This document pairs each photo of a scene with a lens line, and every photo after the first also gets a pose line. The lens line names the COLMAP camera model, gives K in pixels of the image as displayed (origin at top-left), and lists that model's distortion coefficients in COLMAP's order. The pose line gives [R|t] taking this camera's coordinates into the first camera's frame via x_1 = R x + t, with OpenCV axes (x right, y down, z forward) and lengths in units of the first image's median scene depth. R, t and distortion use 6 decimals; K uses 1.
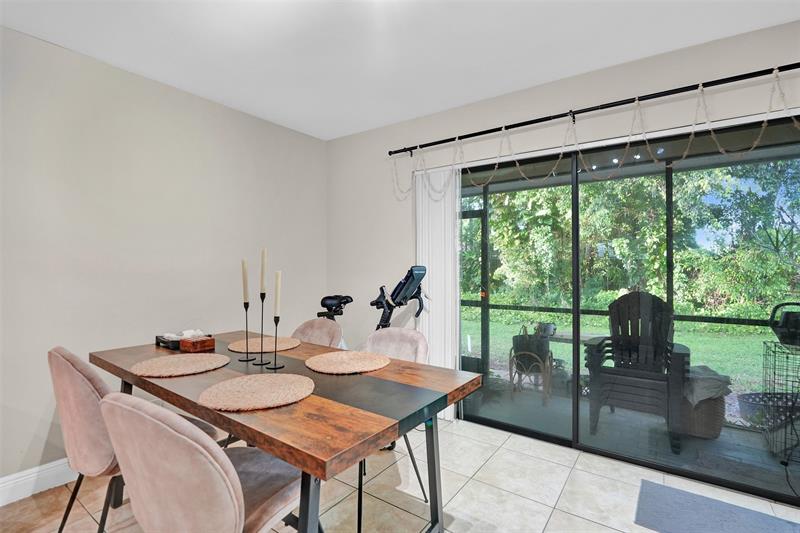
lens RADIAL K [[372.5, 0, 405.5], [0, 372.5, 265.8], [0, 0, 1]] dist [-0.009514, 0.001039]
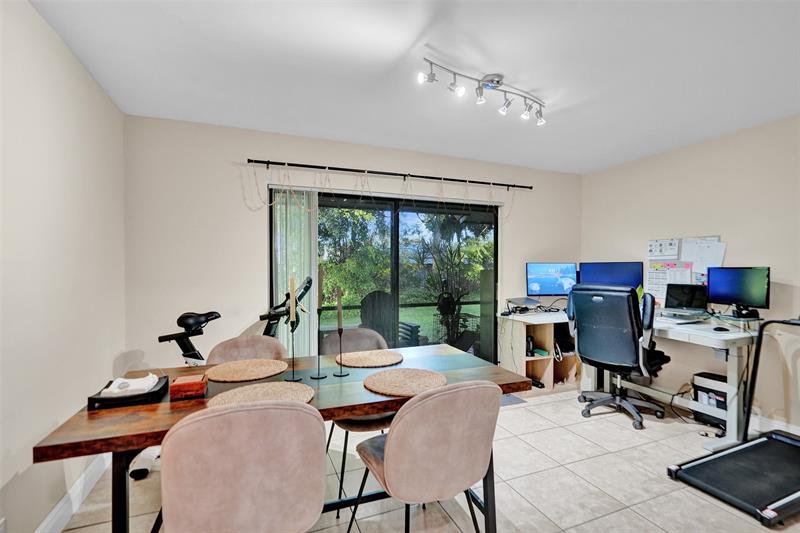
lens RADIAL K [[372.5, 0, 400.8], [0, 372.5, 266.2], [0, 0, 1]] dist [-0.009514, 0.001039]
pose [[0.546670, 0.003443, 0.837341, -0.206557], [-0.001250, 0.999994, -0.003296, -0.007970], [-0.837347, 0.000755, 0.546671, 0.045676]]
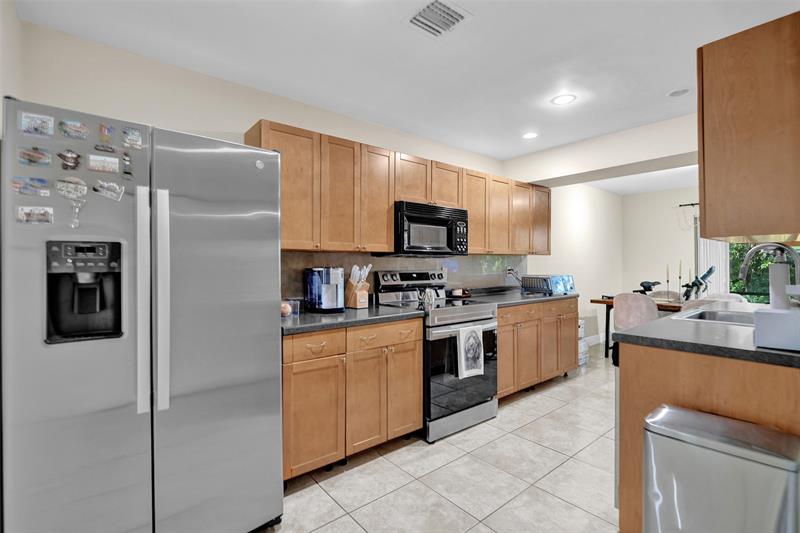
lens RADIAL K [[372.5, 0, 398.7], [0, 372.5, 264.8], [0, 0, 1]] dist [-0.009514, 0.001039]
pose [[0.963843, 0.000418, -0.266471, -0.296606], [-0.000166, 1.000000, 0.000969, -0.002495], [0.266471, -0.000890, 0.963842, -0.387010]]
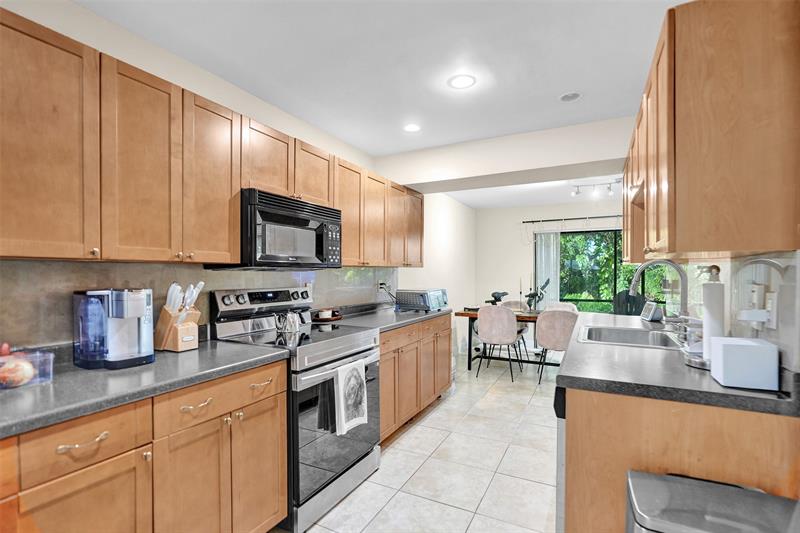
lens RADIAL K [[372.5, 0, 397.6], [0, 372.5, 279.3], [0, 0, 1]] dist [-0.009514, 0.001039]
pose [[0.991546, -0.001466, 0.129746, -0.322253], [-0.000512, 0.999884, 0.015210, -0.007098], [-0.129753, -0.015148, 0.991431, -0.308961]]
